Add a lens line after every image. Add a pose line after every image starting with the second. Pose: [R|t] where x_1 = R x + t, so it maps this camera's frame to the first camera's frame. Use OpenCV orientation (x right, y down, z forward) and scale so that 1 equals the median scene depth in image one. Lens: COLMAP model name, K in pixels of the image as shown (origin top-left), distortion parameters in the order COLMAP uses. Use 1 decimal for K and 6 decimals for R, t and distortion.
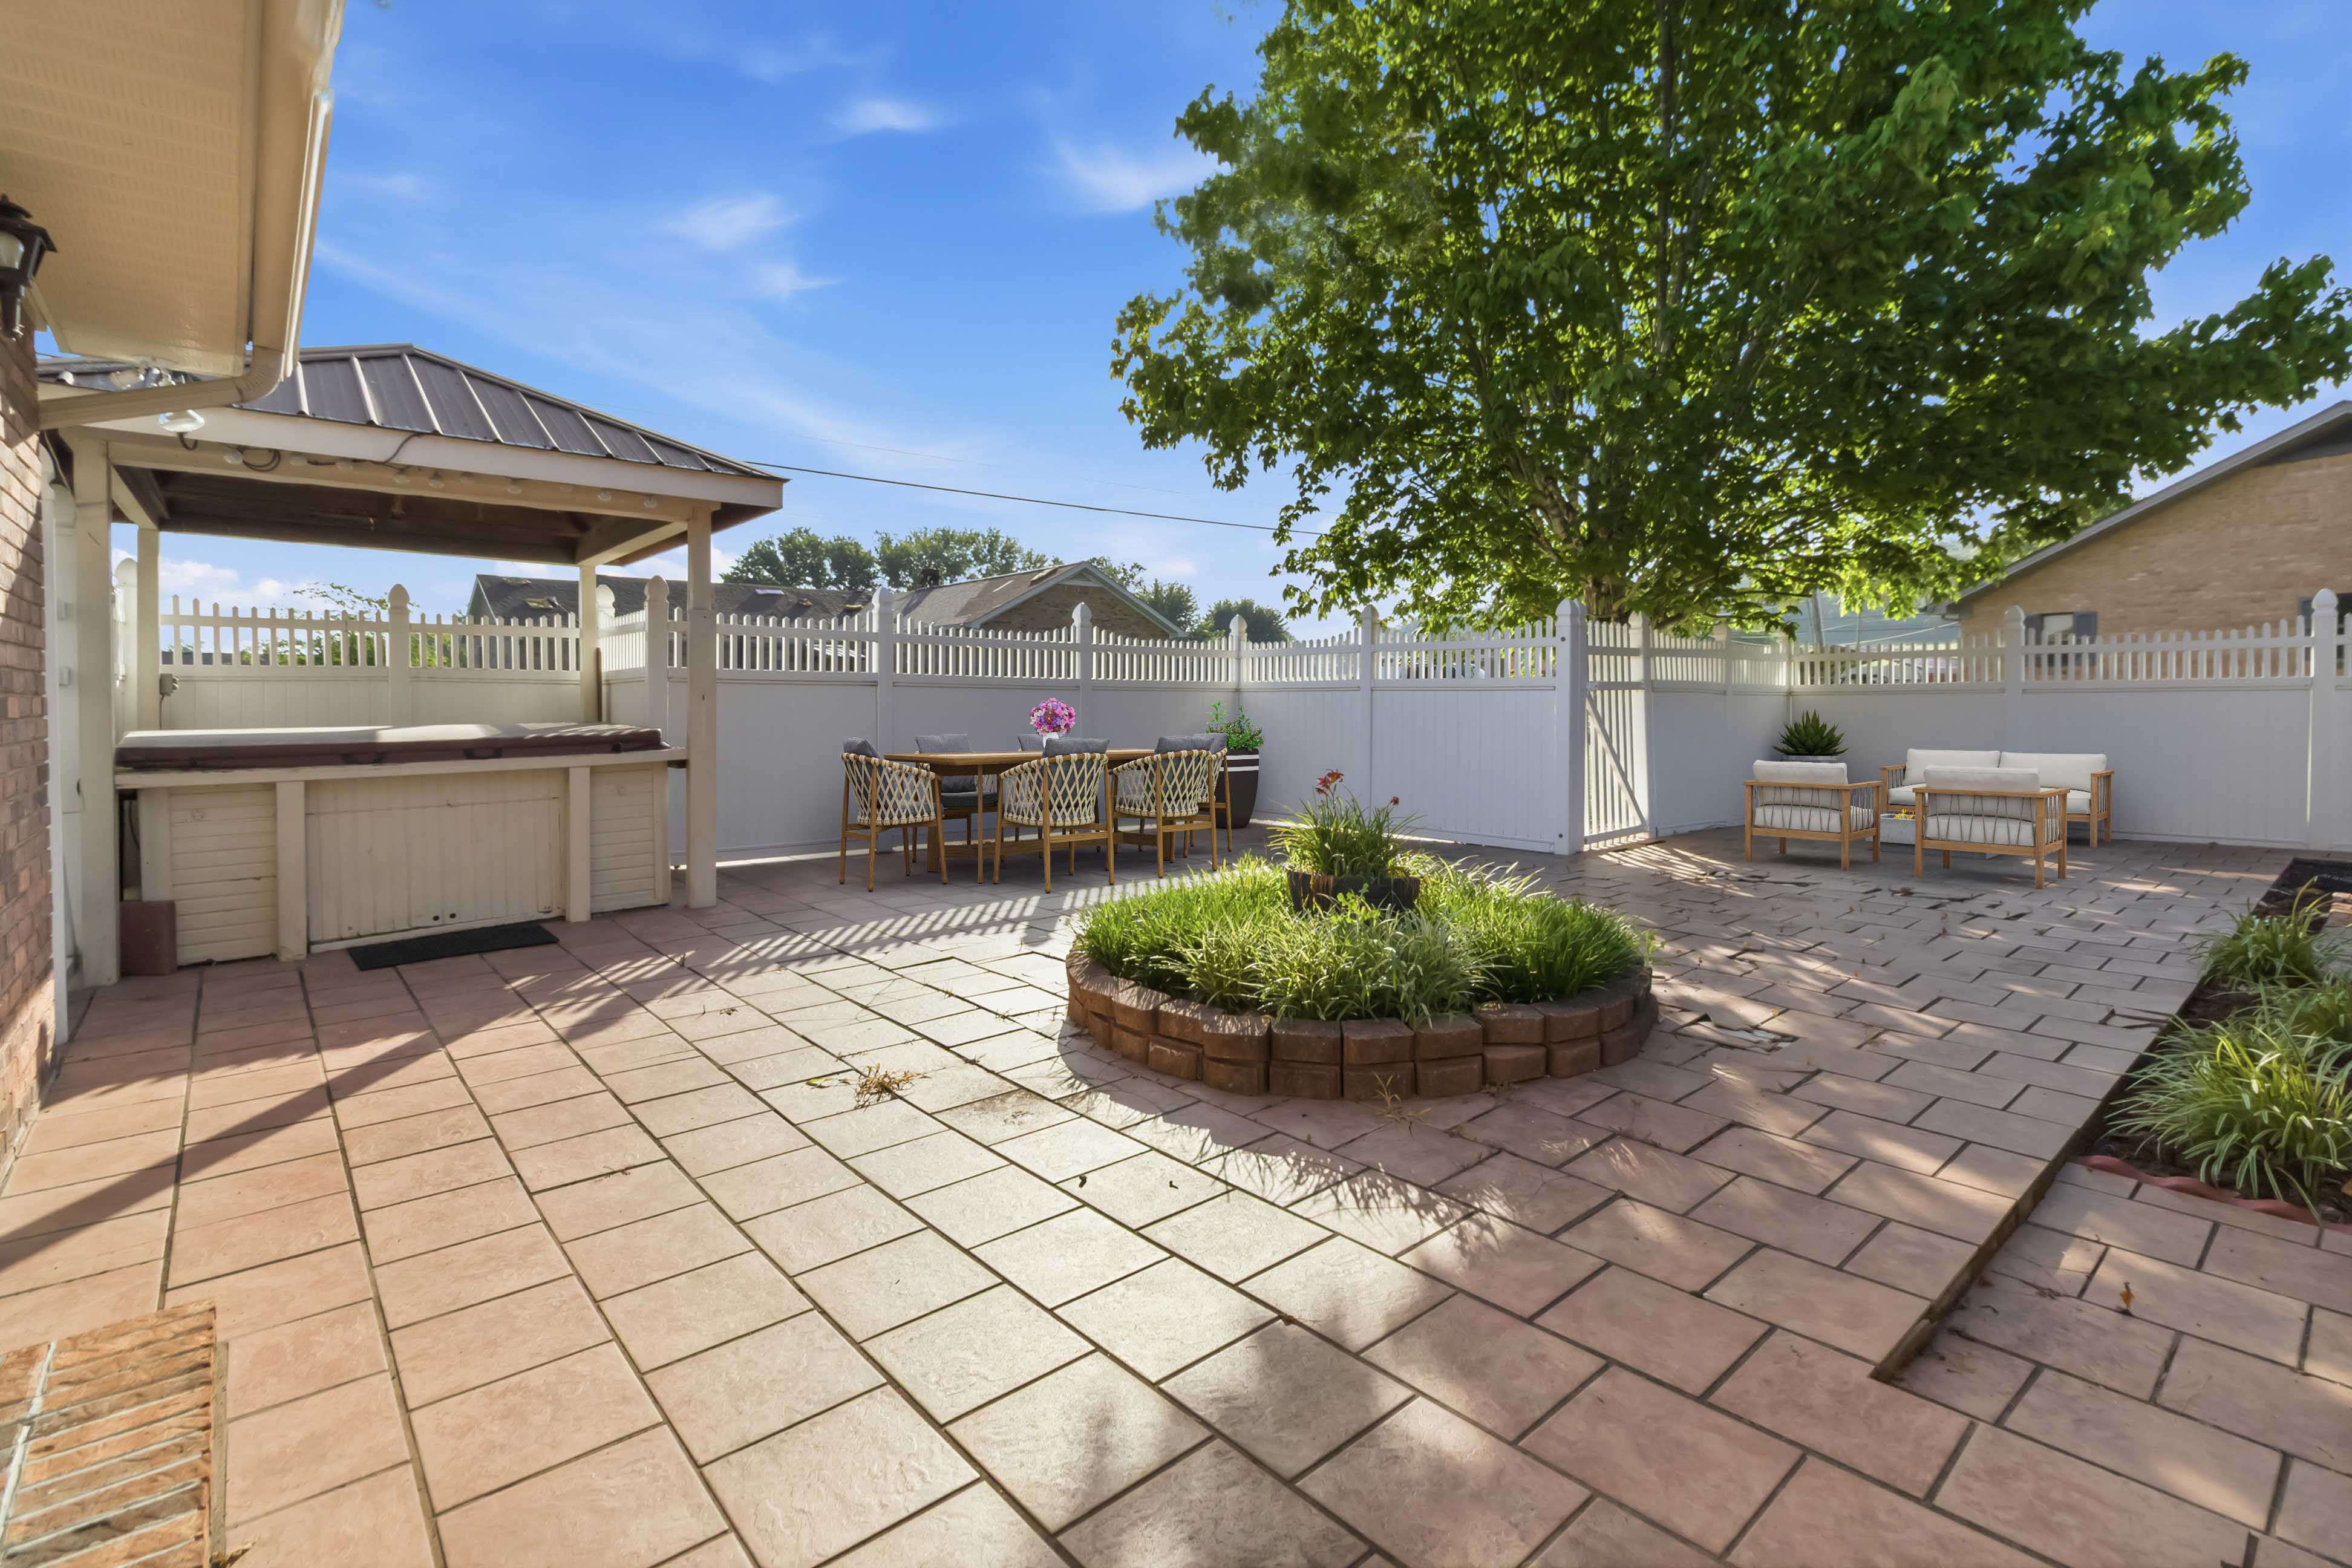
lens RADIAL K [[1088.2, 0, 1216.9], [0, 1088.2, 727.8], [0, 0, 1]] dist [-0.002268, -0.000507]
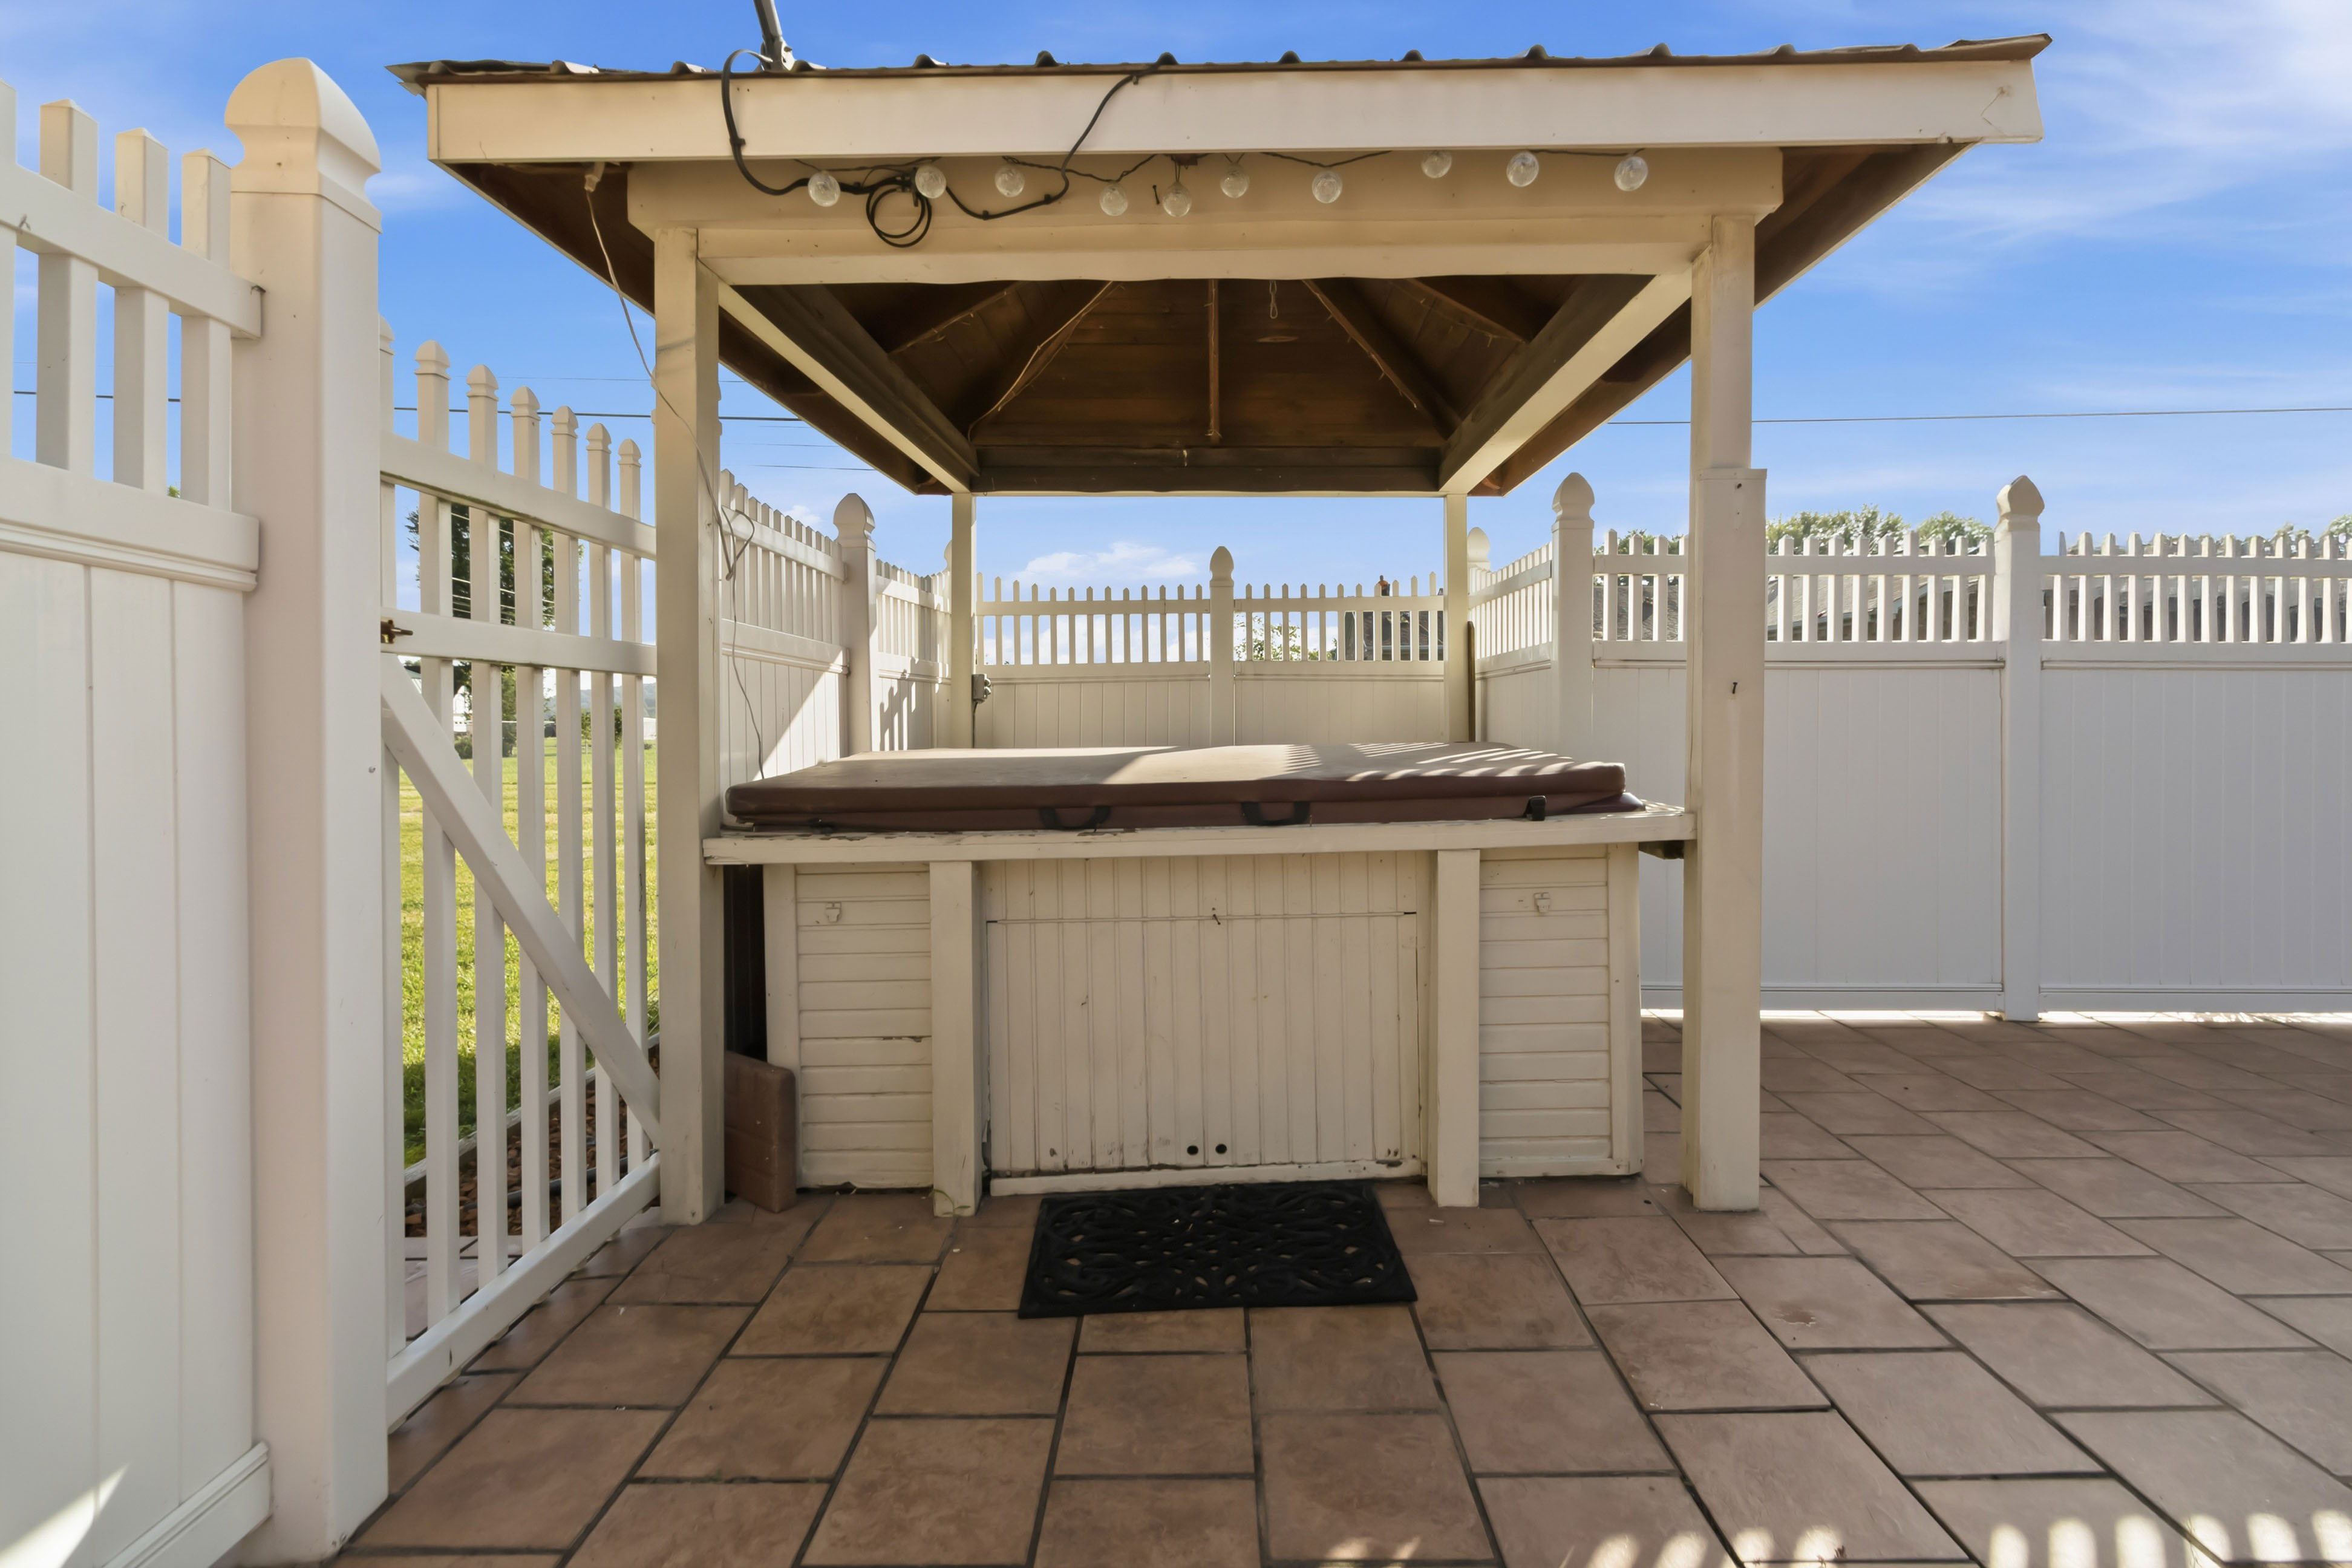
lens RADIAL K [[1088.2, 0, 1204.2], [0, 1088.2, 730.2], [0, 0, 1]] dist [-0.002268, -0.000507]
pose [[0.744104, 0.004173, -0.668051, -0.359517], [-0.009690, 0.999943, -0.004546, -0.008795], [0.667994, 0.009856, 0.744102, 0.587757]]
